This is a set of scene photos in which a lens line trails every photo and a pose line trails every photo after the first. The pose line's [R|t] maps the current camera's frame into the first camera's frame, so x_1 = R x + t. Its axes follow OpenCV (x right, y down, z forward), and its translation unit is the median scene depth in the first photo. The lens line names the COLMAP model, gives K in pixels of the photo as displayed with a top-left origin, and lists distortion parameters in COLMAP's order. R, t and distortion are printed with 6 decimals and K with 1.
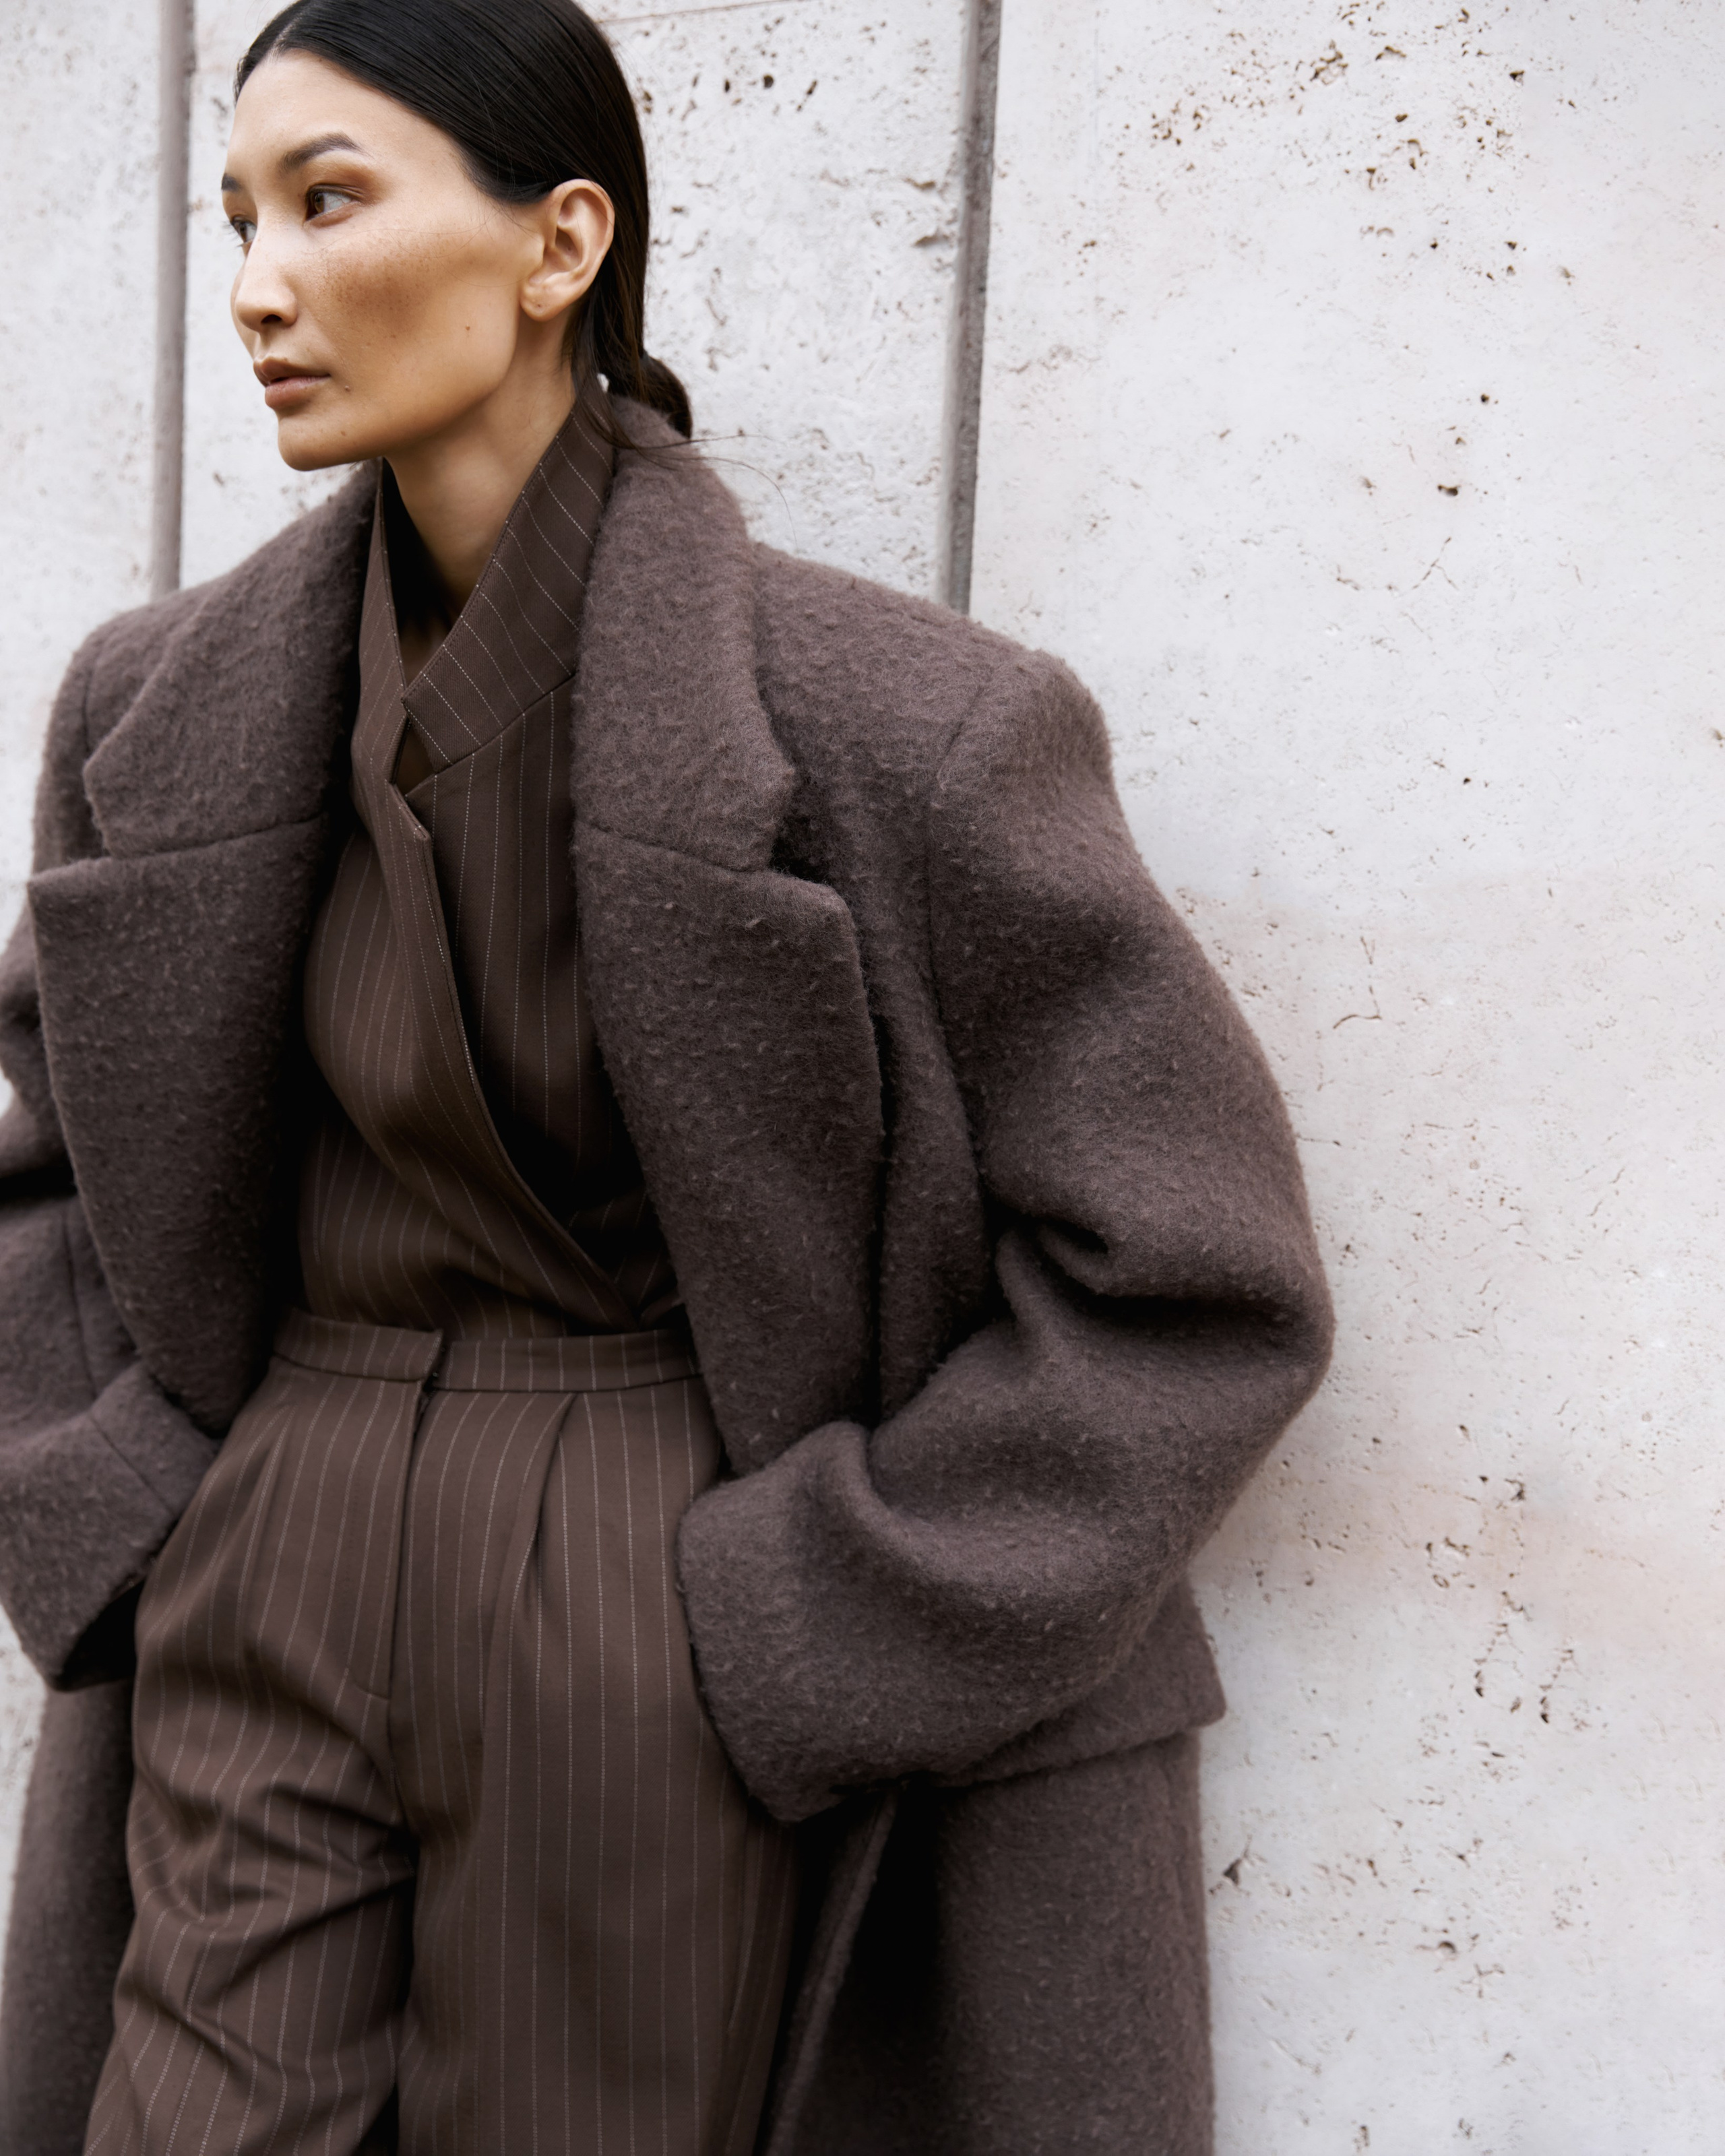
lens RADIAL K [[2875.9, 0, 770.9], [0, 2875.9, 1013.5], [0, 0, 1]] dist [0.049726, 0.038922]
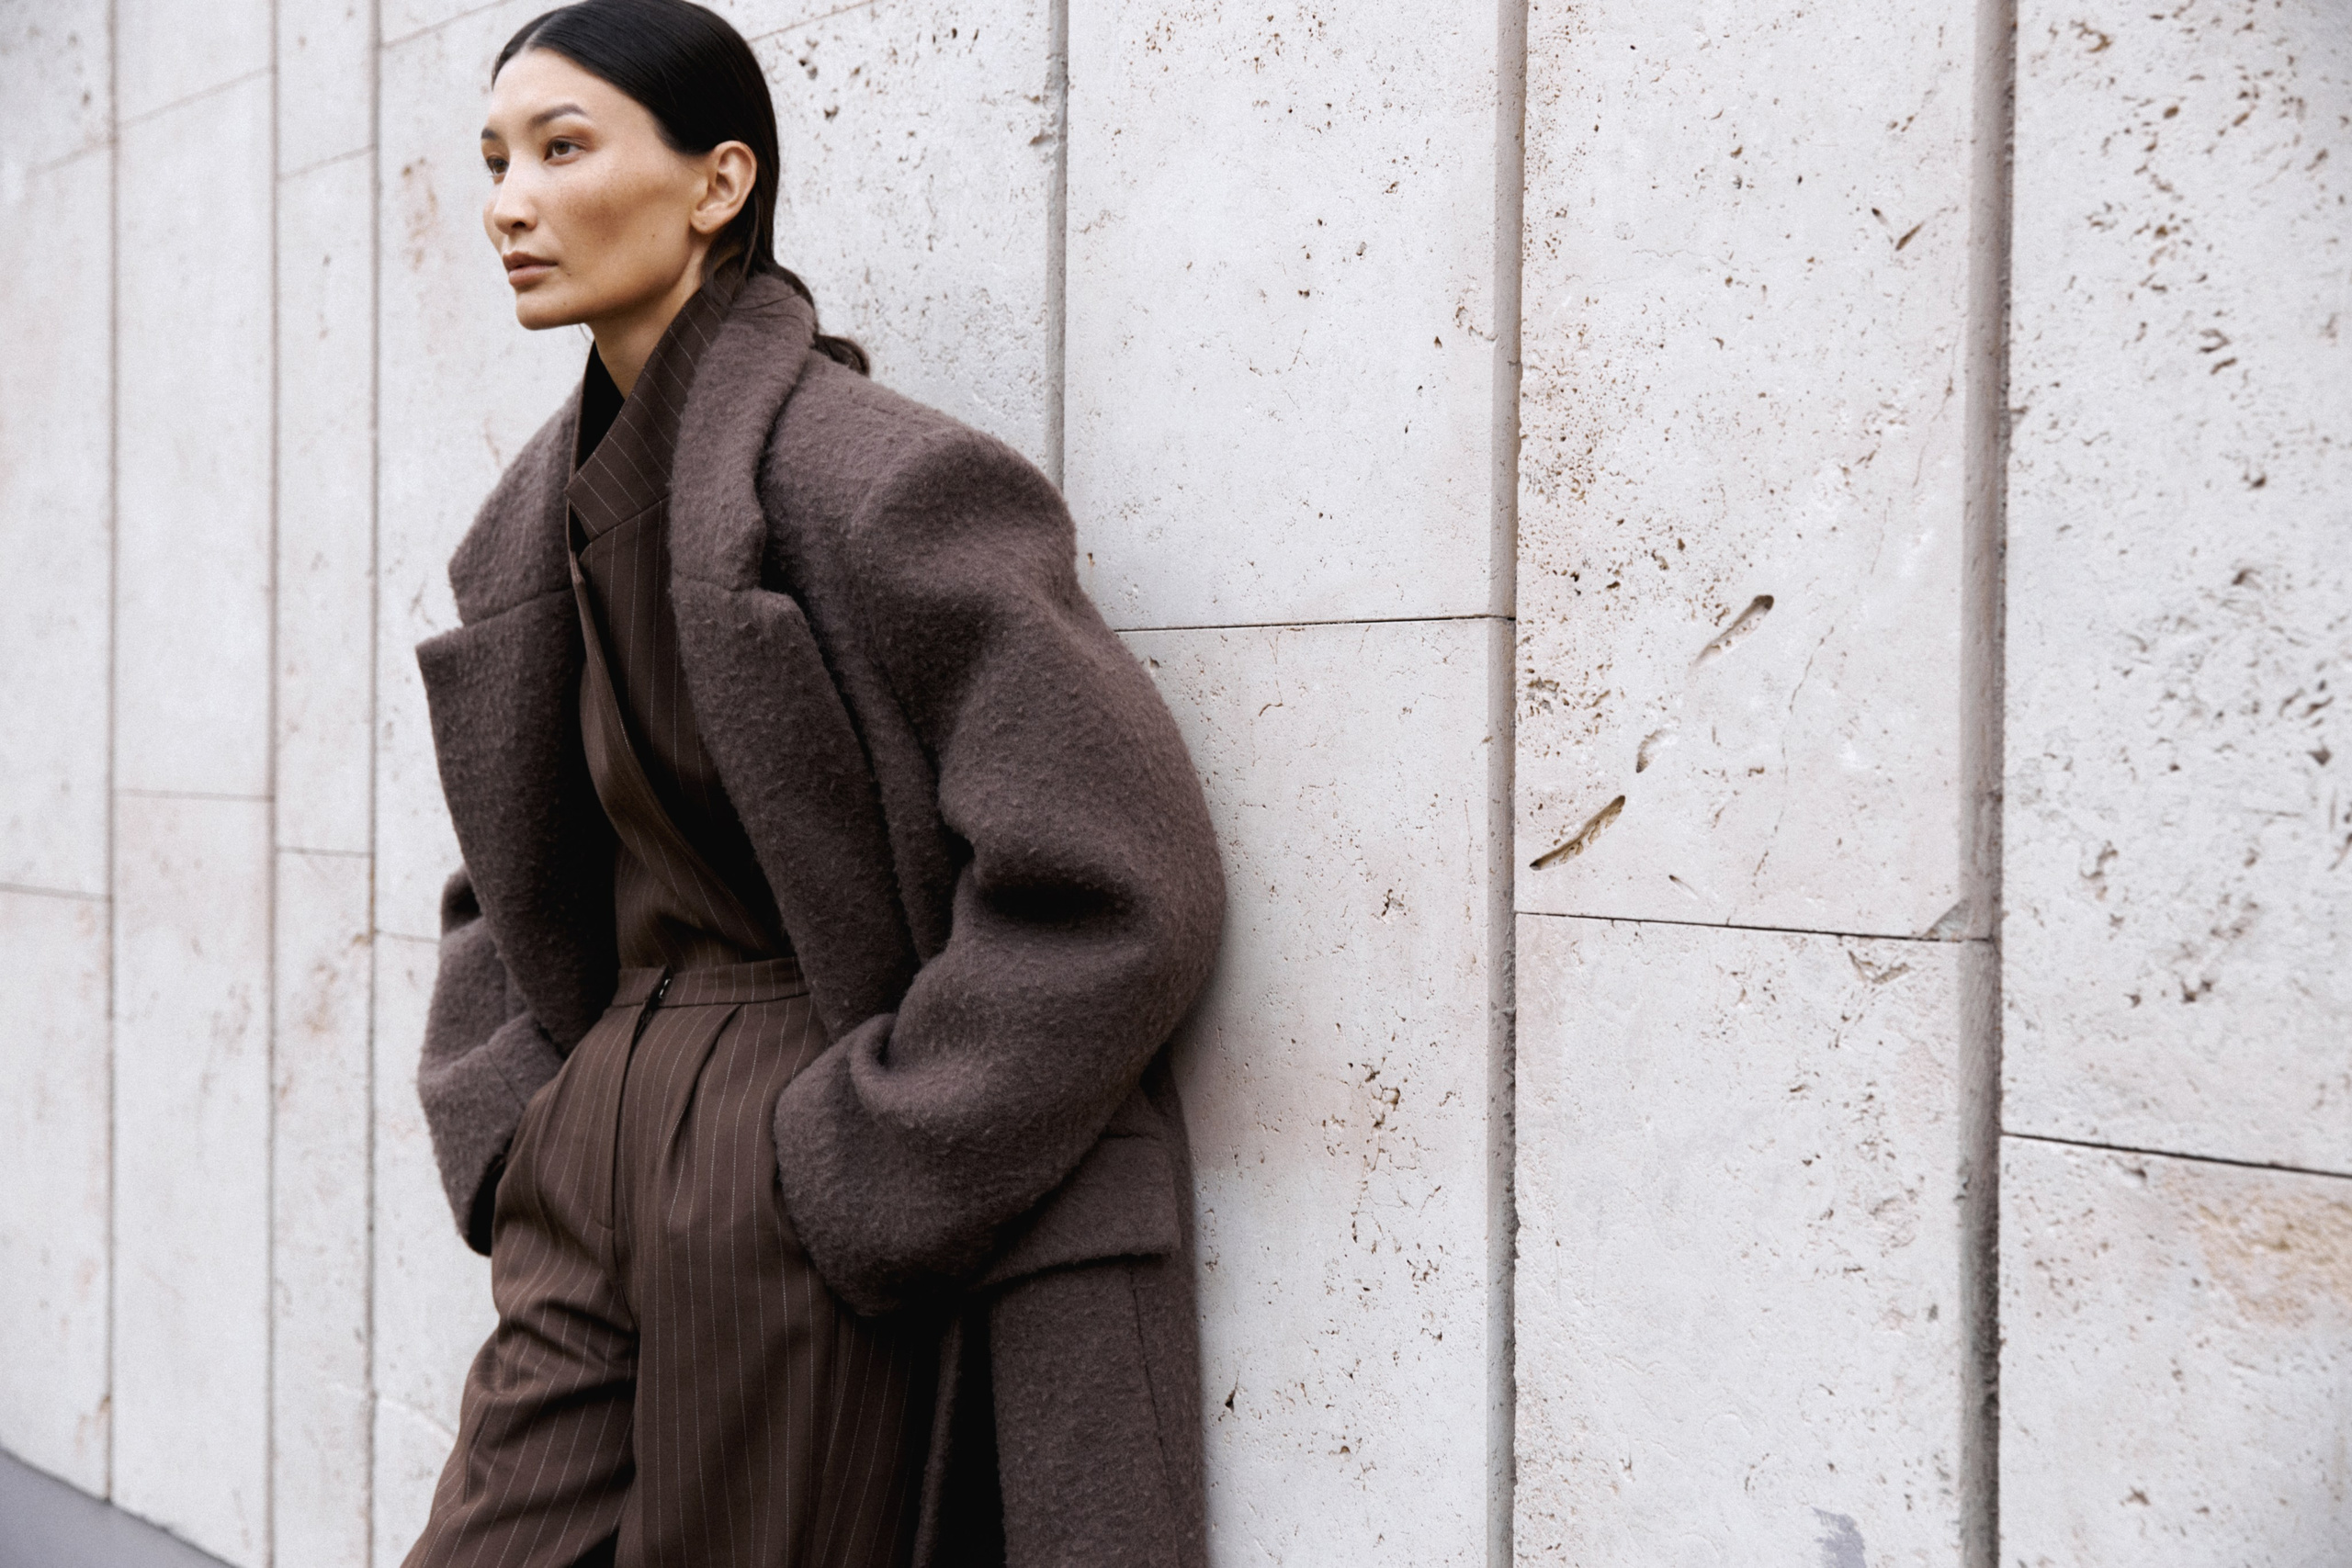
lens RADIAL K [[3546.3, 0, 1176.0], [0, 3546.3, 784.0], [0, 0, 1]] dist [0.119130, -0.008872]
pose [[0.926070, -0.027139, -0.376375, 0.755493], [-0.009127, 0.995508, -0.094241, 0.185893], [0.377242, 0.090709, 0.921662, -0.467092]]
